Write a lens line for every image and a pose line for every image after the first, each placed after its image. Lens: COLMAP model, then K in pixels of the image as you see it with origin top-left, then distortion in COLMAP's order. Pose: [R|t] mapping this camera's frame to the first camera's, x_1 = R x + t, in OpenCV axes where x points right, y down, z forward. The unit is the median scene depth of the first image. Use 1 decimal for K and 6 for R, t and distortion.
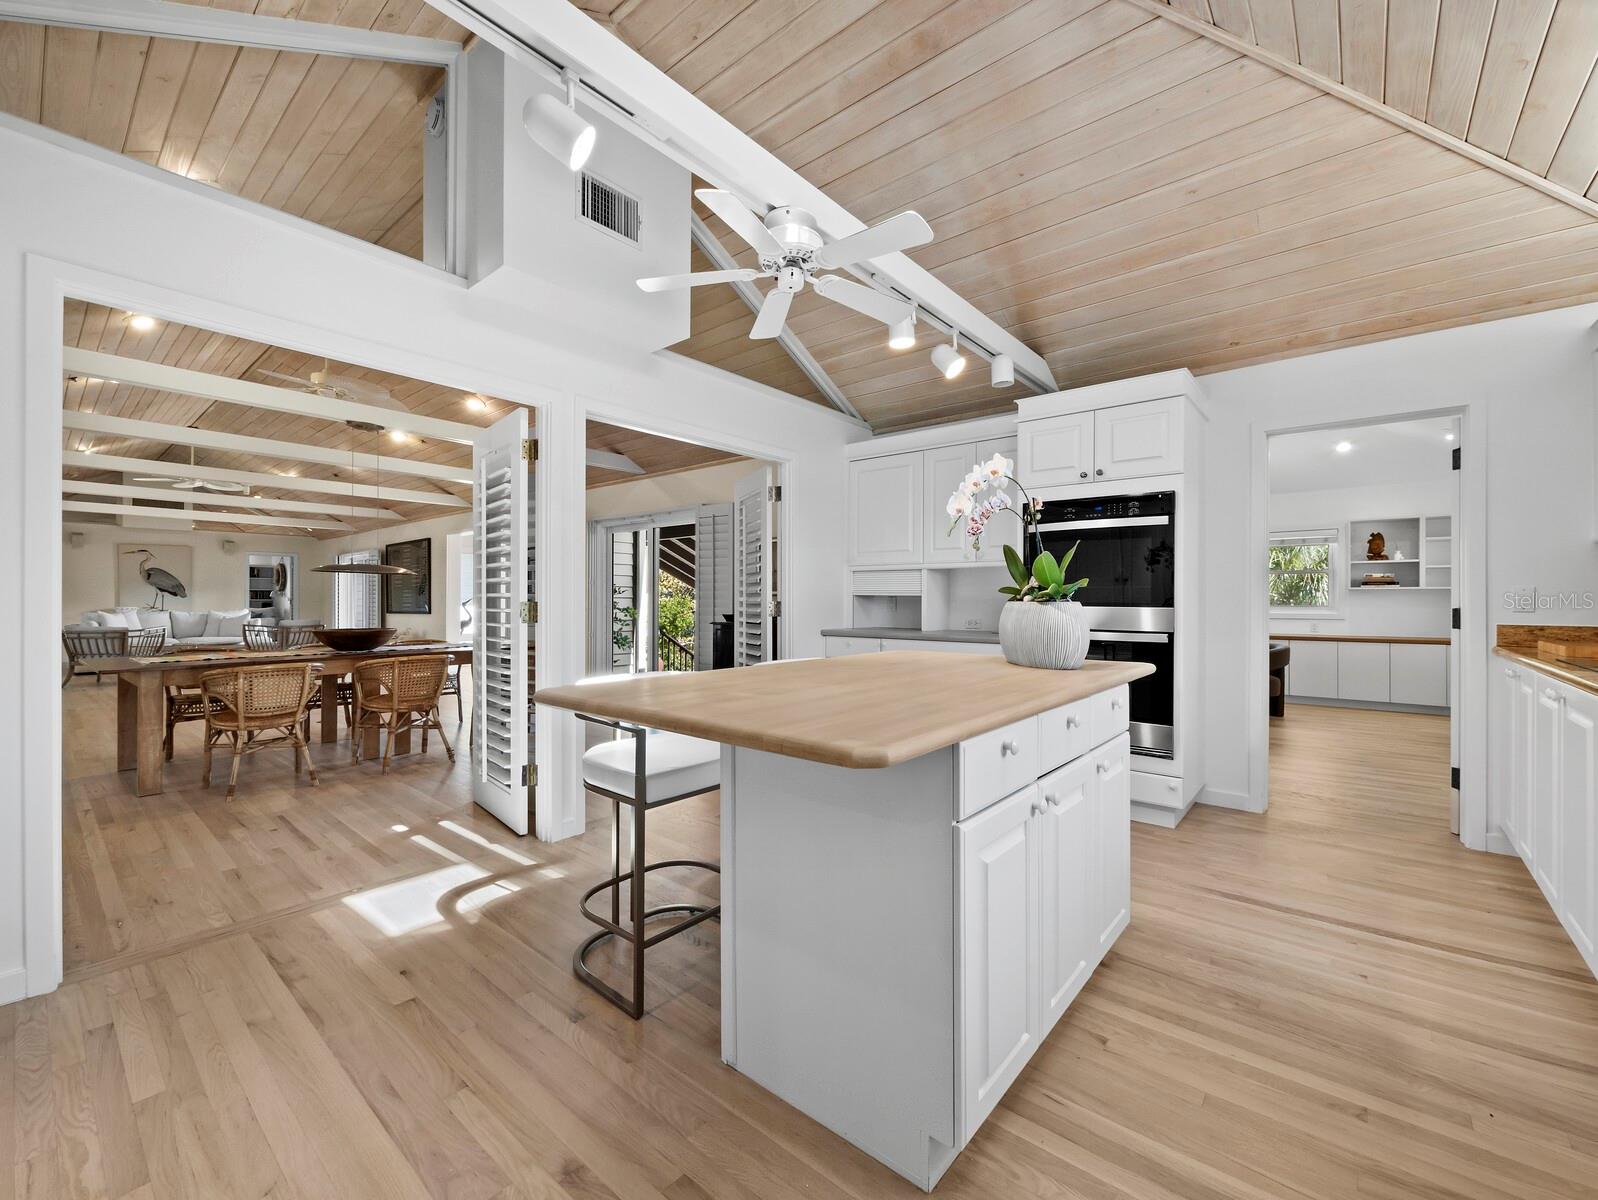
lens RADIAL K [[669.2, 0, 809.4], [0, 669.2, 603.2], [0, 0, 1]] dist [-0.007078, 0.000191]
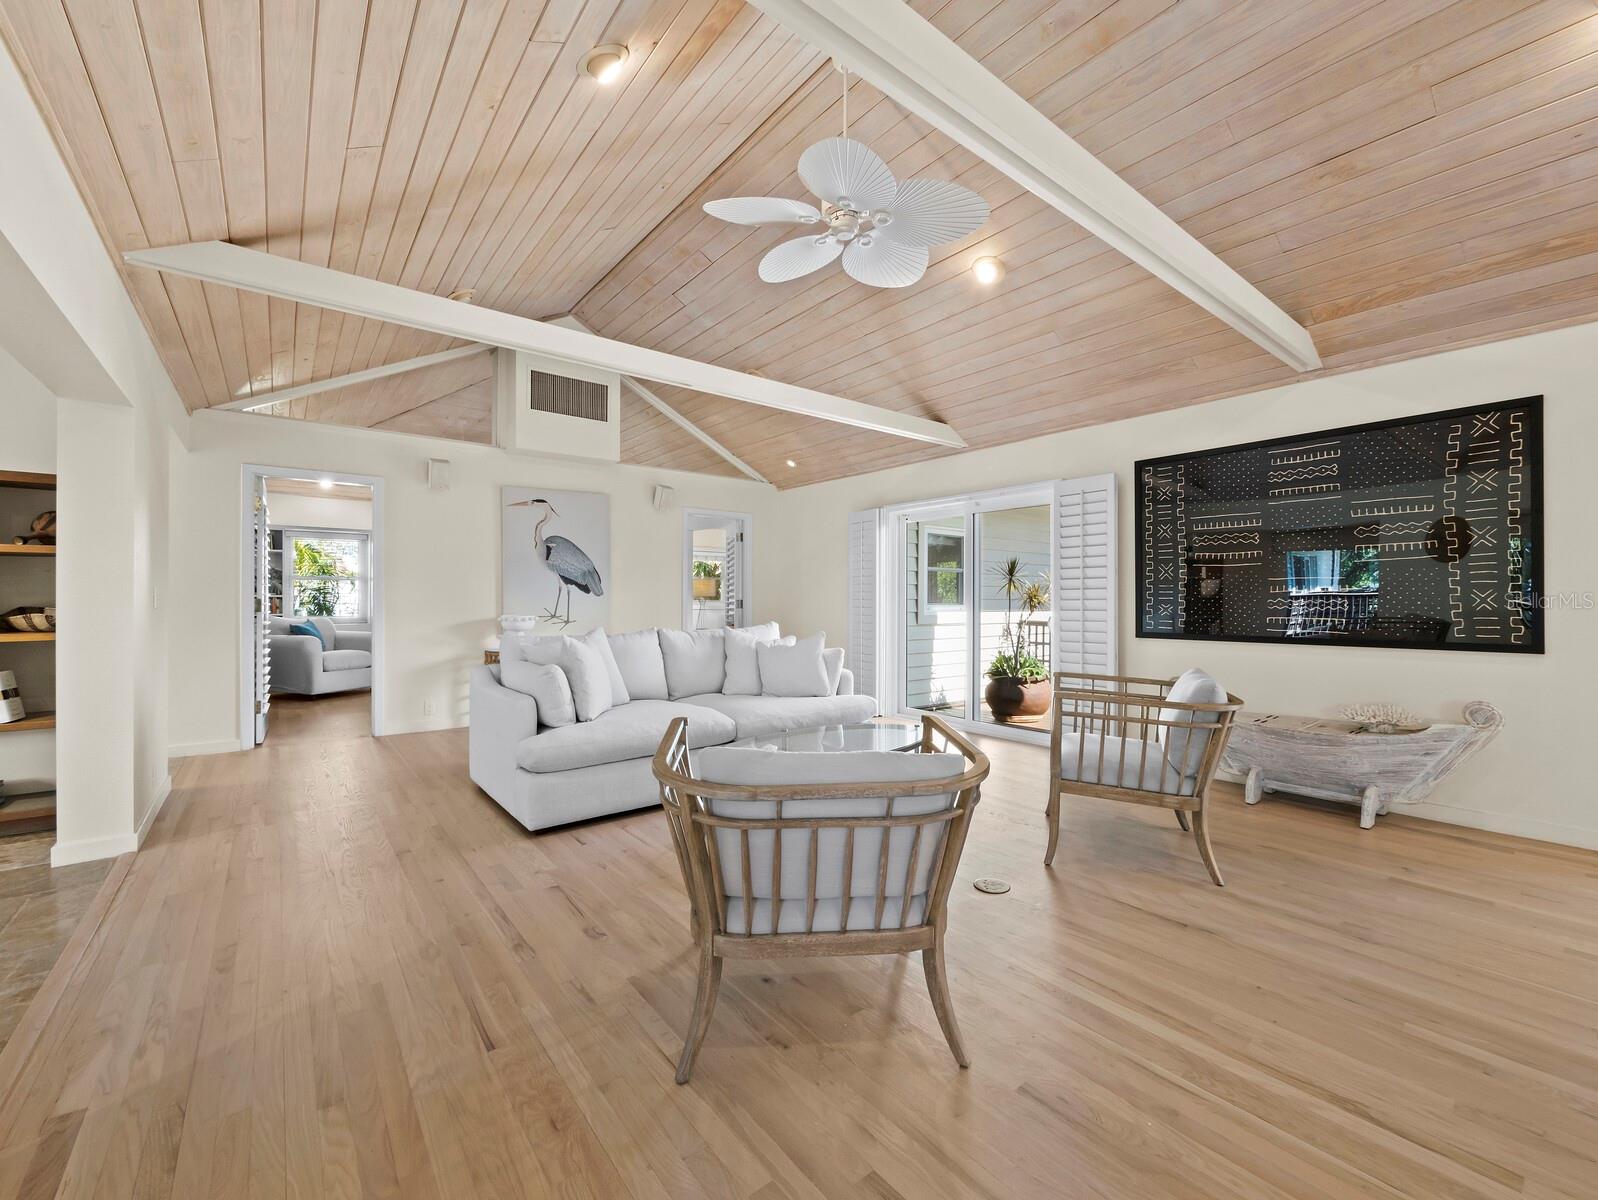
lens RADIAL K [[669.2, 0, 809.4], [0, 669.2, 603.2], [0, 0, 1]] dist [-0.007078, 0.000191]
pose [[0.978377, 0.007860, -0.206678, -0.699449], [-0.008041, 0.999968, -0.000039, -0.003964], [0.206671, 0.001700, 0.978409, 0.548686]]
